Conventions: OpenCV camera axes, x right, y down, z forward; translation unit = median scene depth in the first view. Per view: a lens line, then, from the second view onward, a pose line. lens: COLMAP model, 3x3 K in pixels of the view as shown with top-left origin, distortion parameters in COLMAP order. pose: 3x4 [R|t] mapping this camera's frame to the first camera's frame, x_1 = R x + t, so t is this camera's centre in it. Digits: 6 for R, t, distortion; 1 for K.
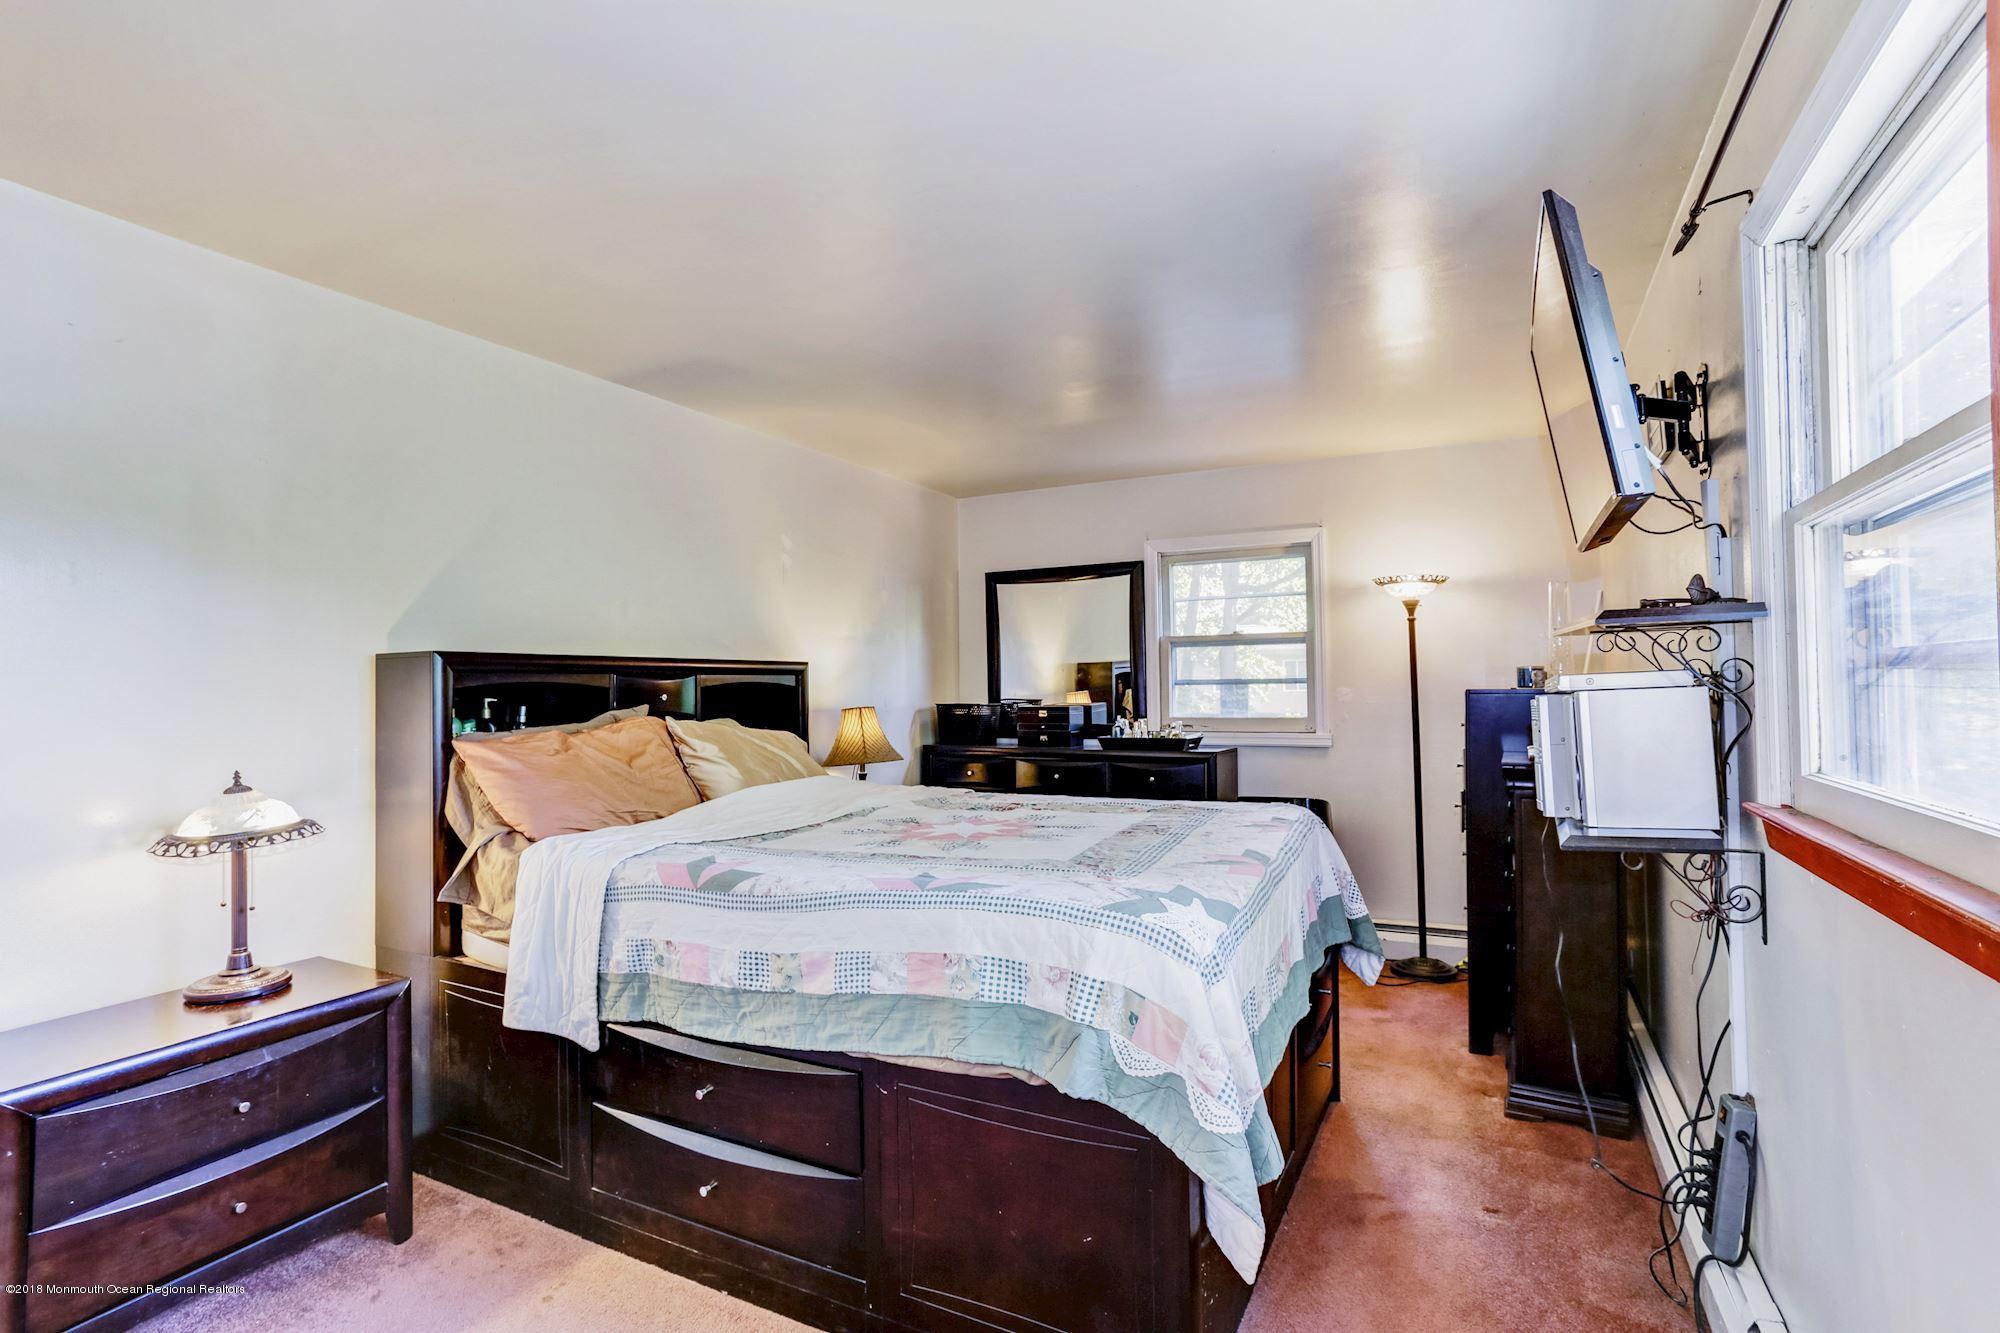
lens RADIAL K [[948.6, 0, 1000.0], [0, 948.6, 666.5], [0, 0, 1]] dist [-0.000683, -0.000071]
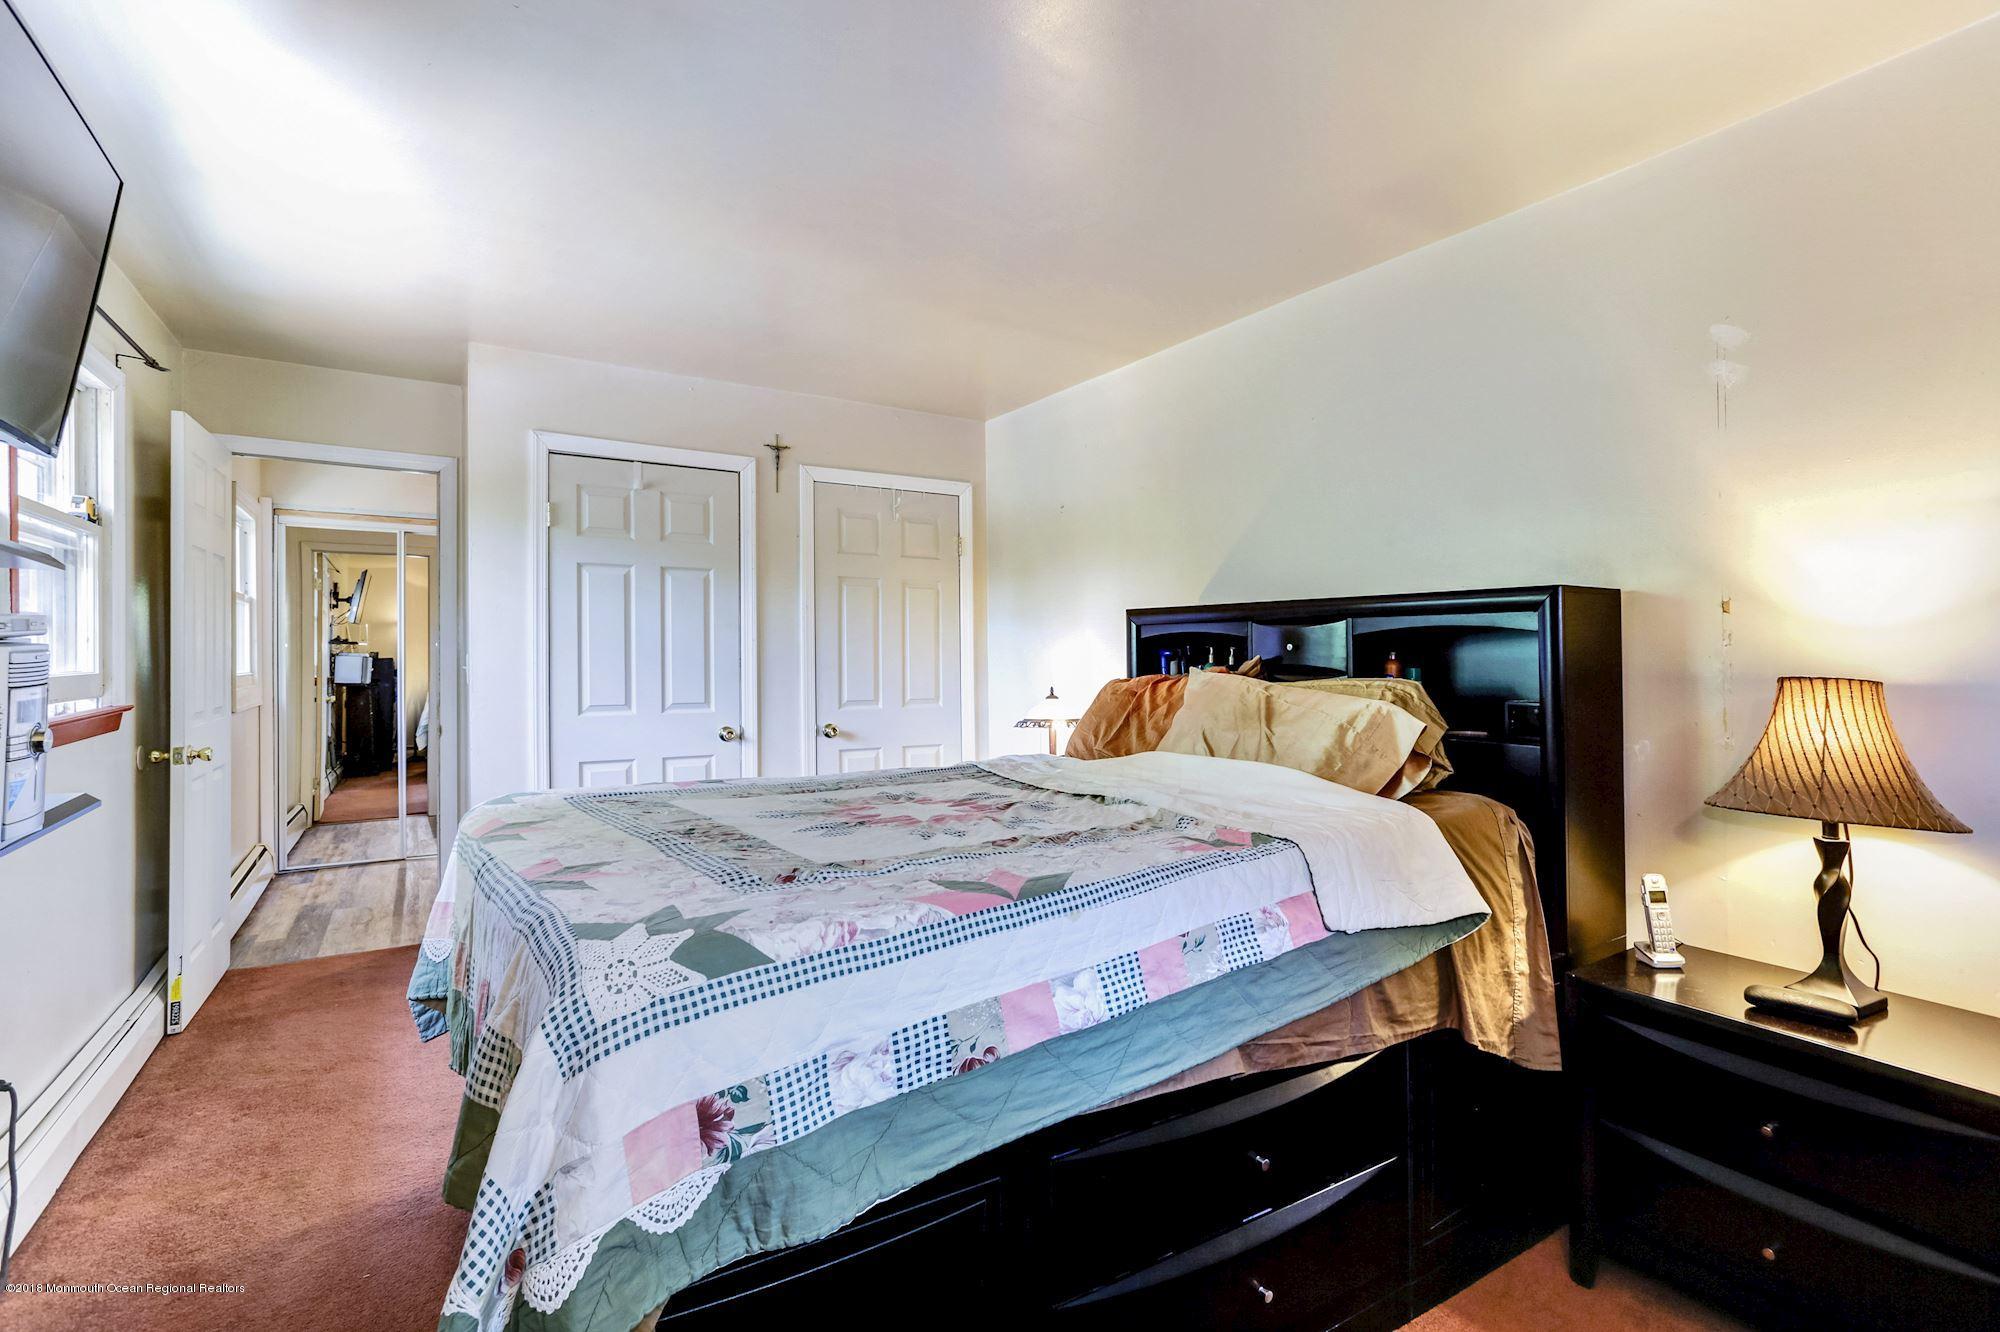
lens RADIAL K [[948.6, 0, 1000.0], [0, 948.6, 666.0], [0, 0, 1]] dist [-0.000683, -0.000071]
pose [[-0.492325, 0.014482, -0.870291, 0.482949], [0.014875, 0.999856, 0.008223, 0.037013], [0.870284, -0.008898, -0.492469, 1.144884]]
